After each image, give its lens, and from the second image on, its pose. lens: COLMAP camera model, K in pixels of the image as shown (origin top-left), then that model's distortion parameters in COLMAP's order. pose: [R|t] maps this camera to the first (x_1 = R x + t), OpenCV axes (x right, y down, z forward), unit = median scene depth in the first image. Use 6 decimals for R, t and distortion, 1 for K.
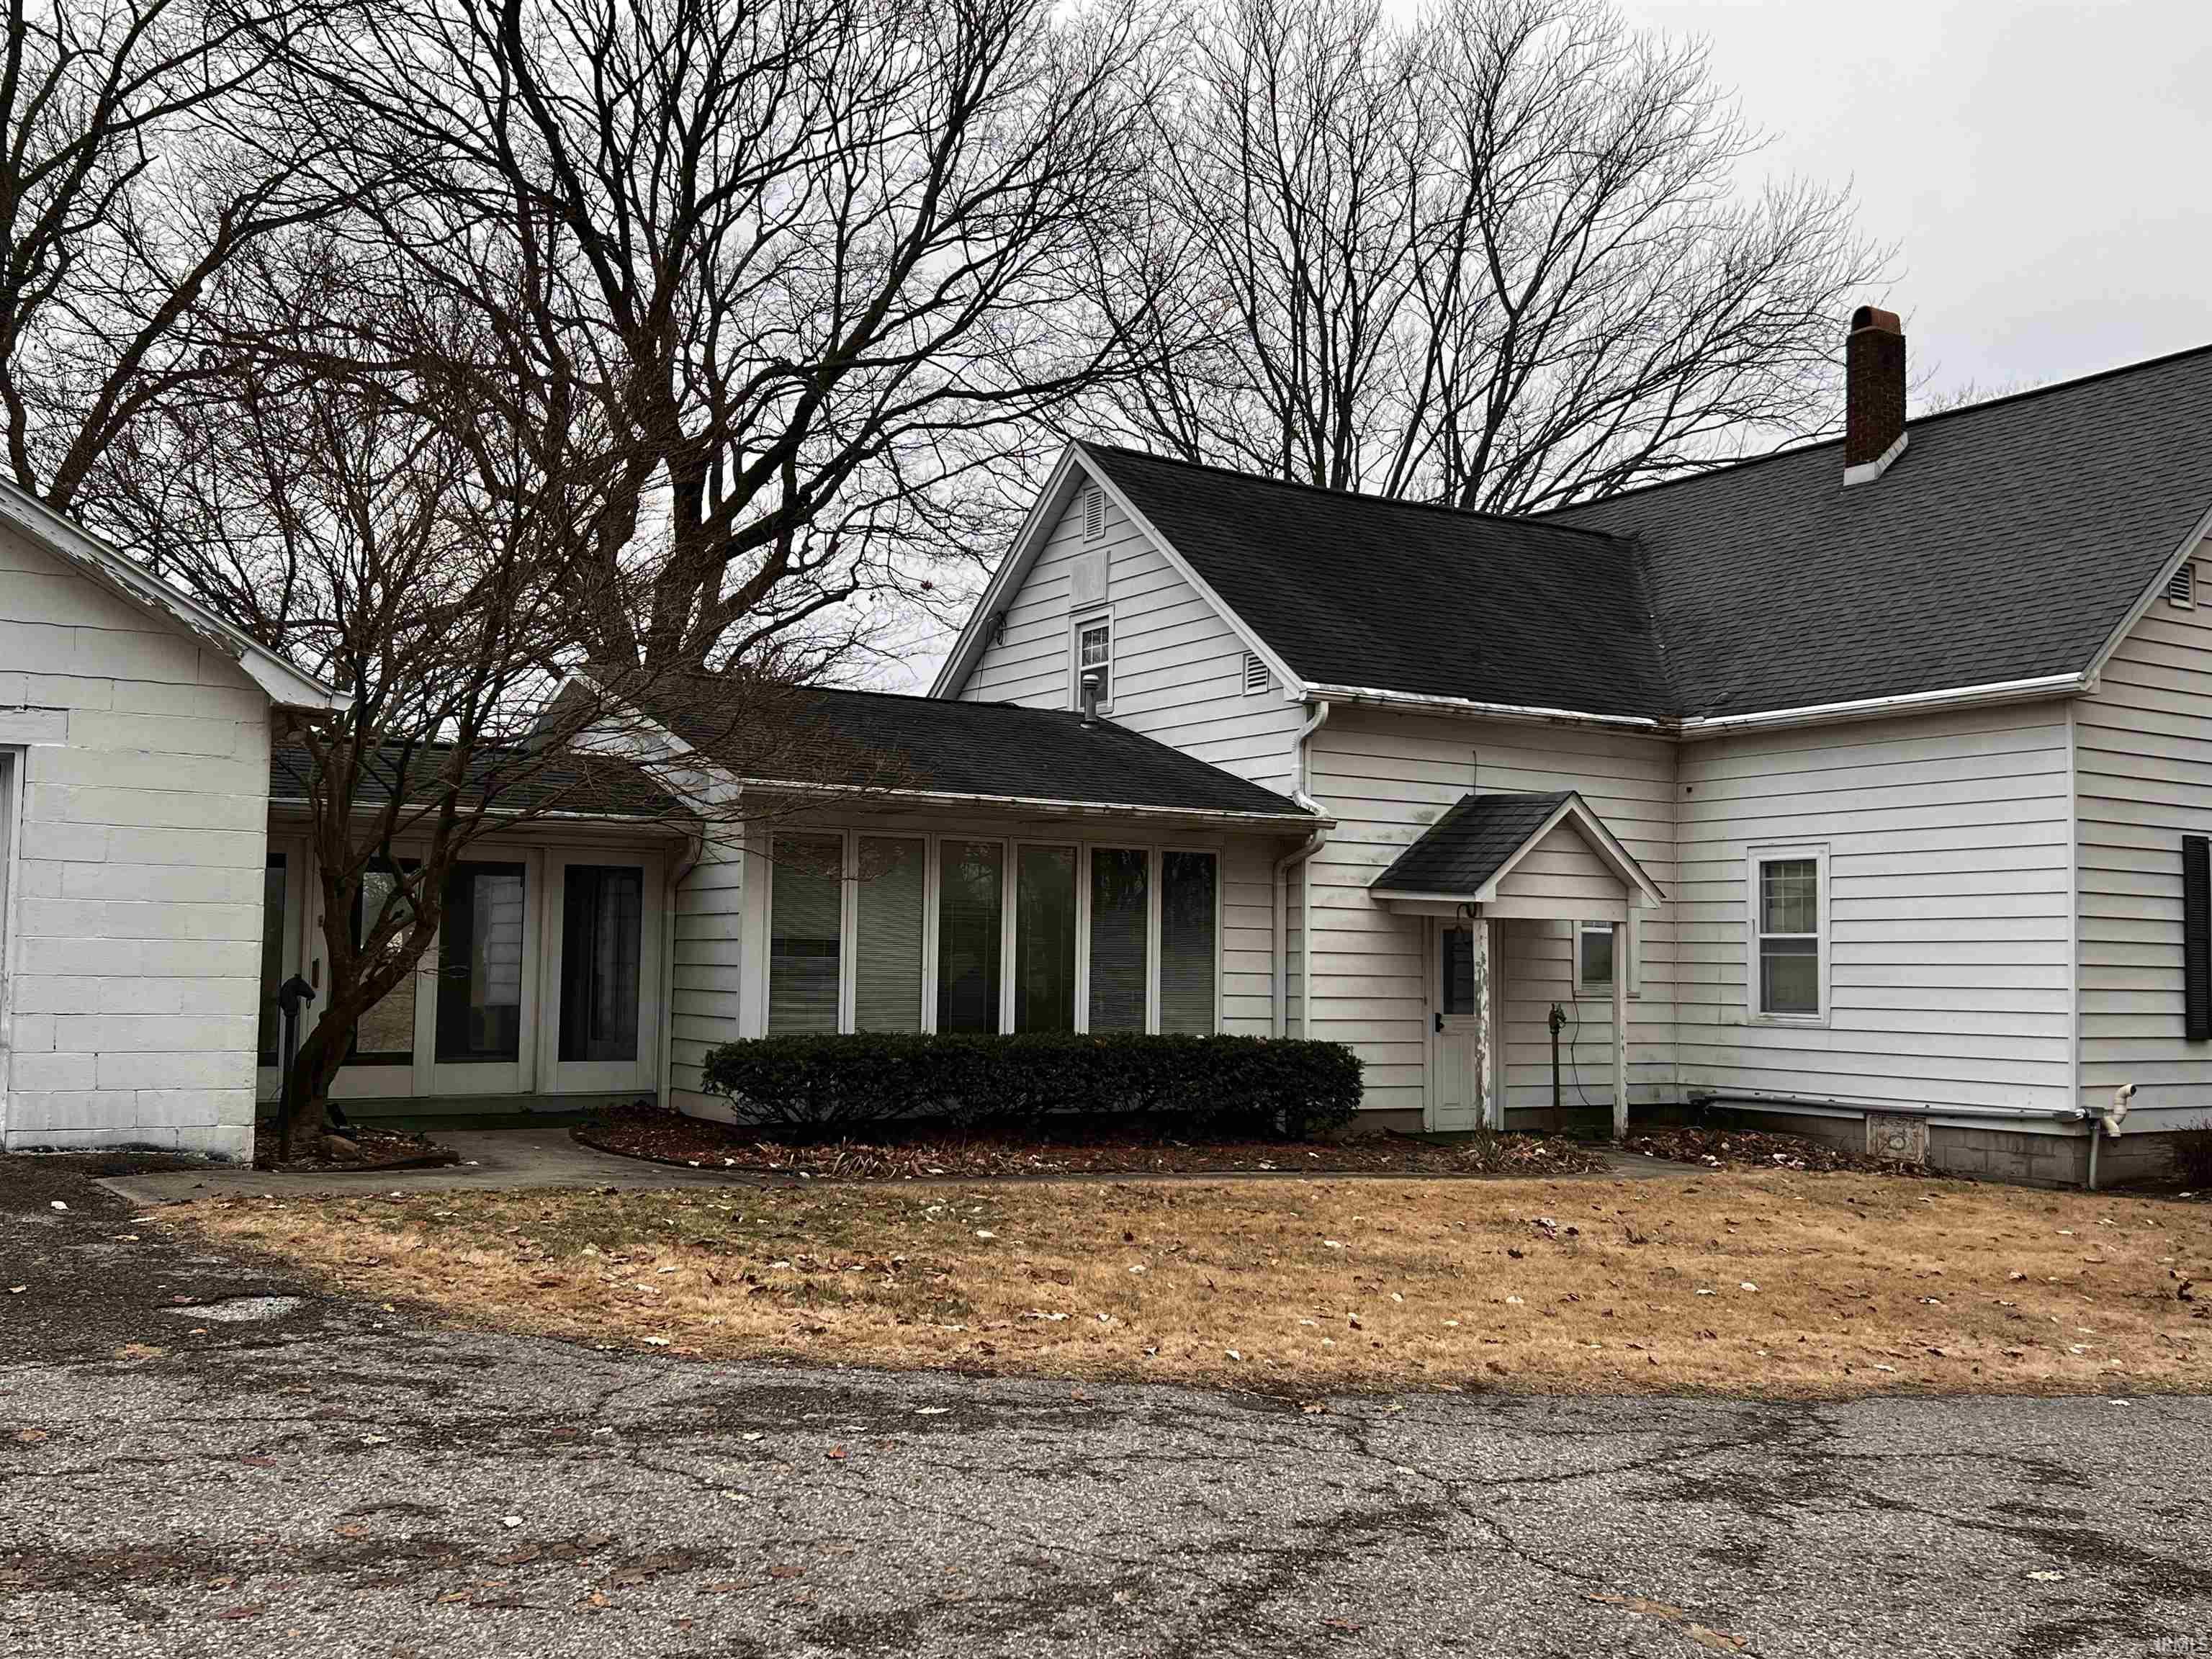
lens RADIAL K [[2074.8, 0, 1105.8], [0, 2074.8, 841.7], [0, 0, 1]] dist [0.020972, 0.002604]
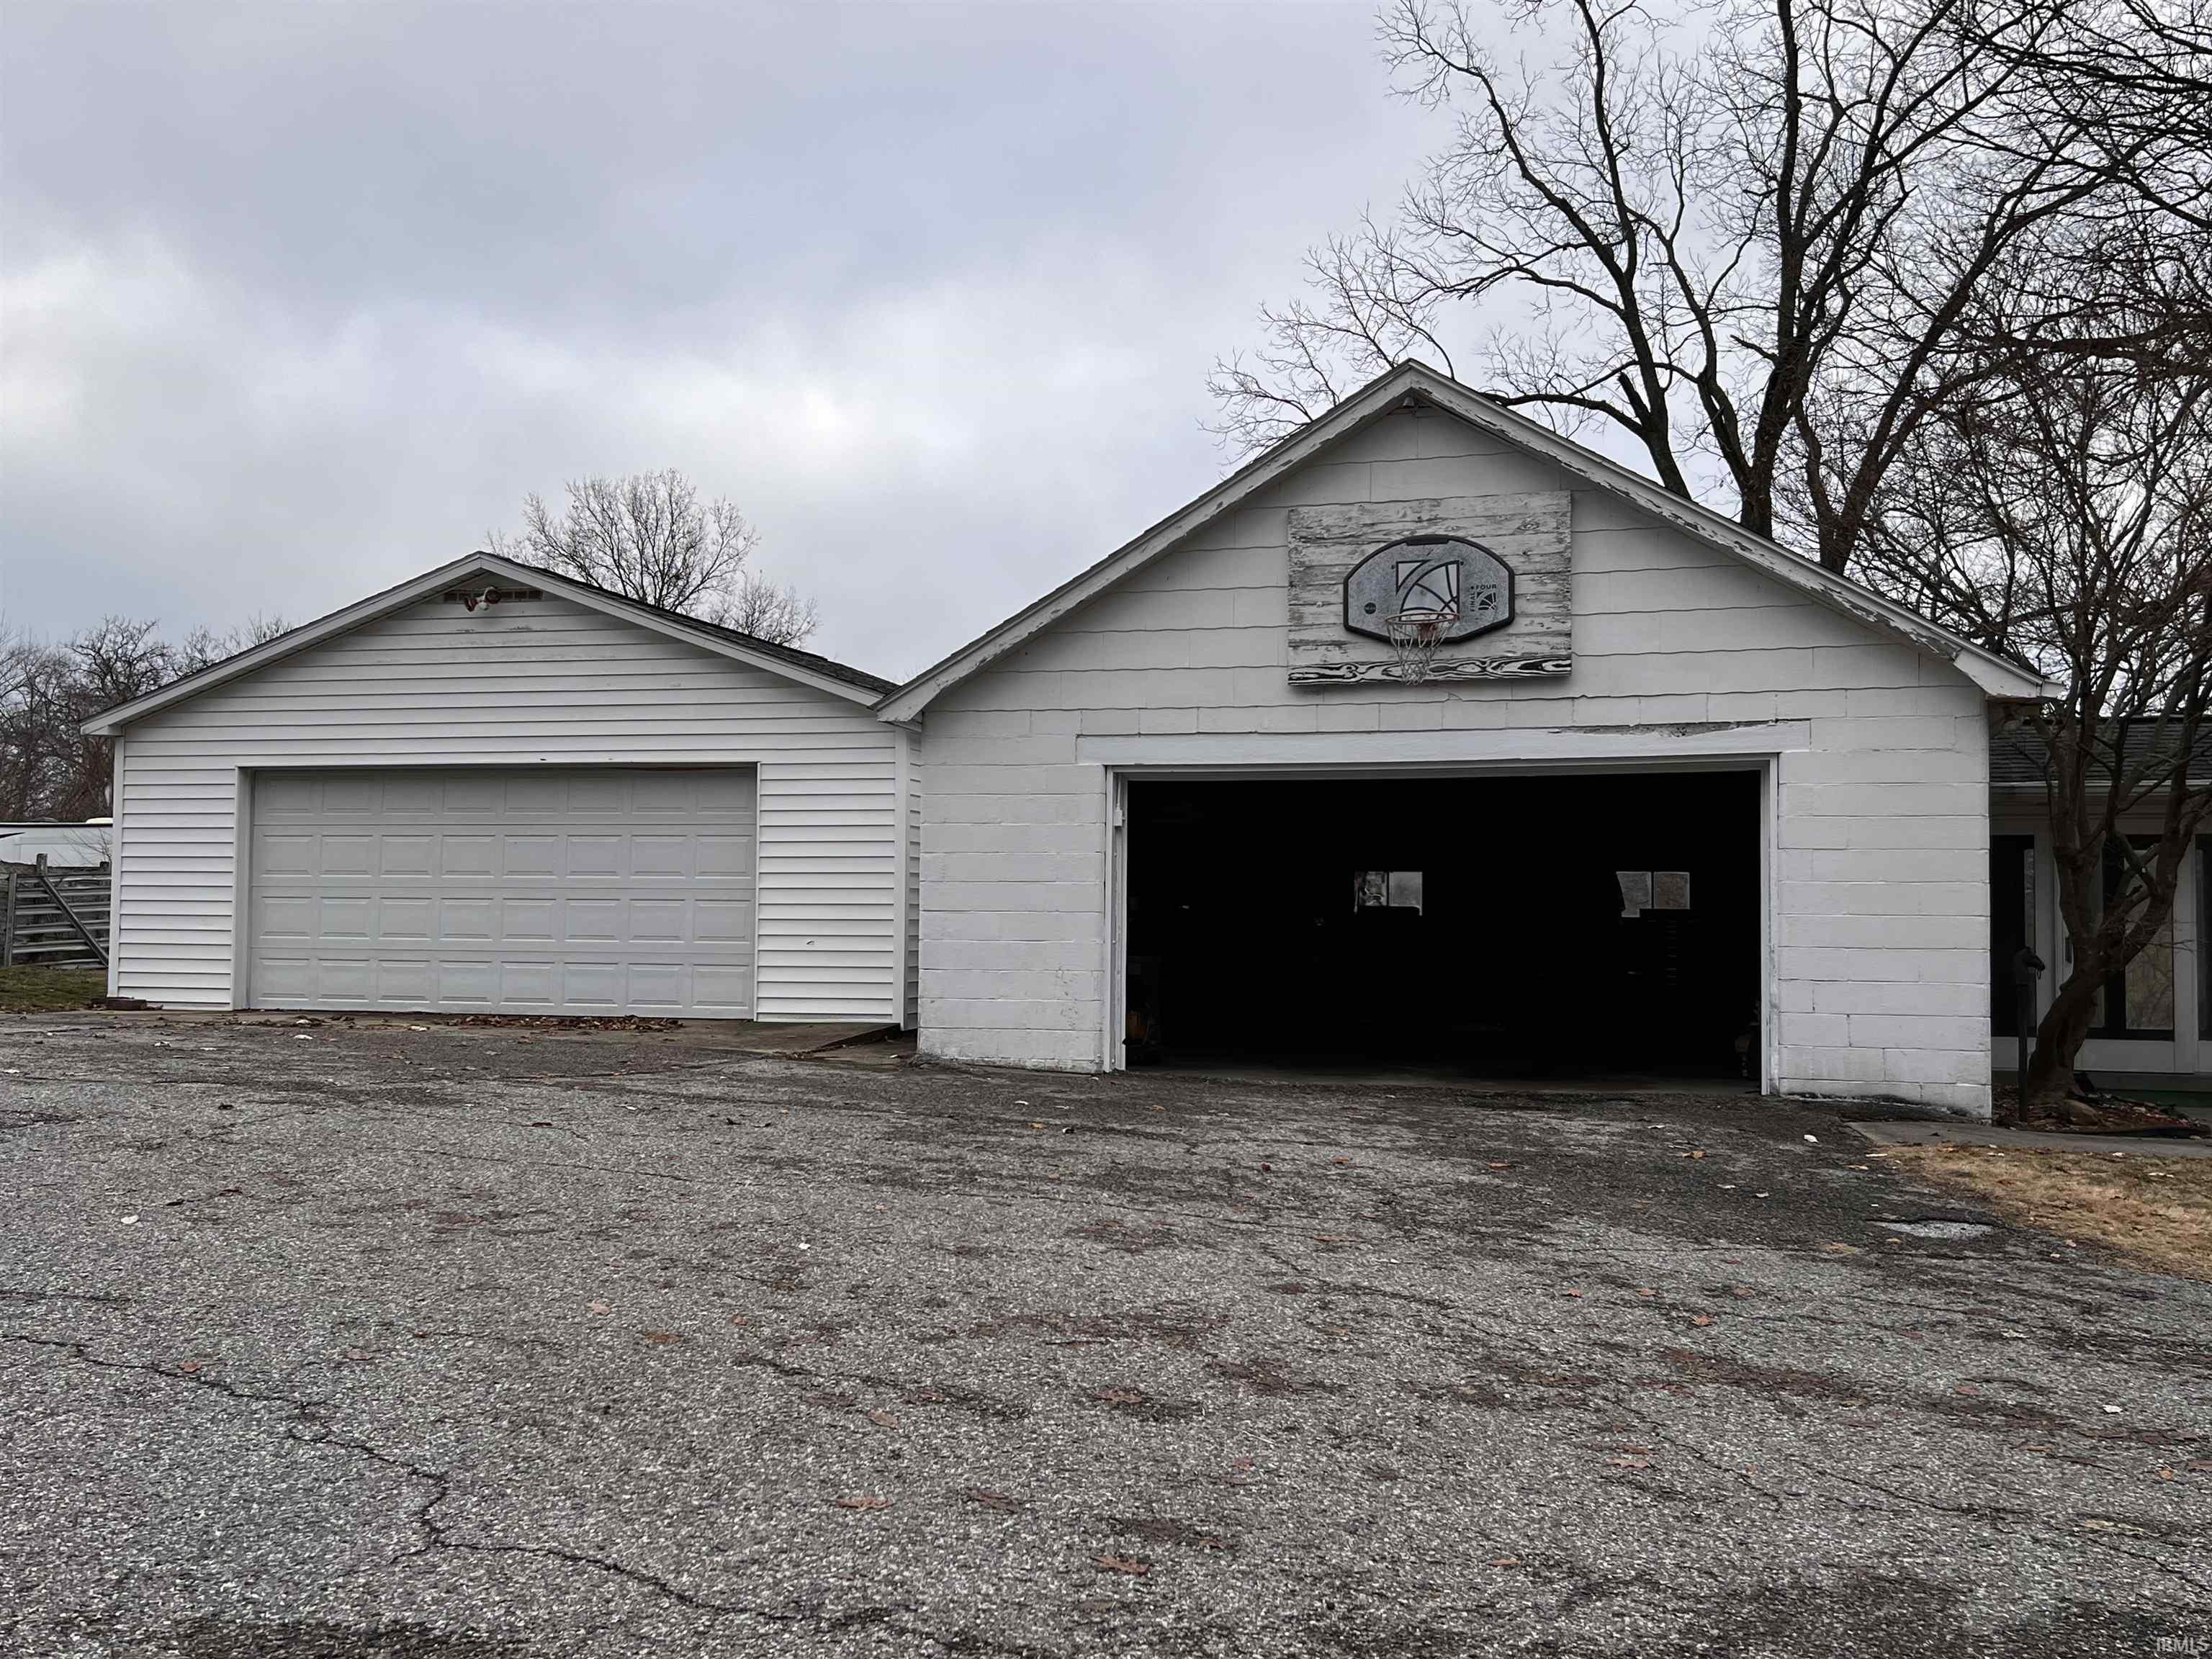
lens RADIAL K [[2074.8, 0, 1105.8], [0, 2074.8, 841.7], [0, 0, 1]] dist [0.020972, 0.002604]
pose [[0.675082, -0.042011, -0.736546, 0.111225], [0.046476, 0.998816, -0.014373, 0.004056], [0.736278, -0.024529, 0.676235, -0.095459]]
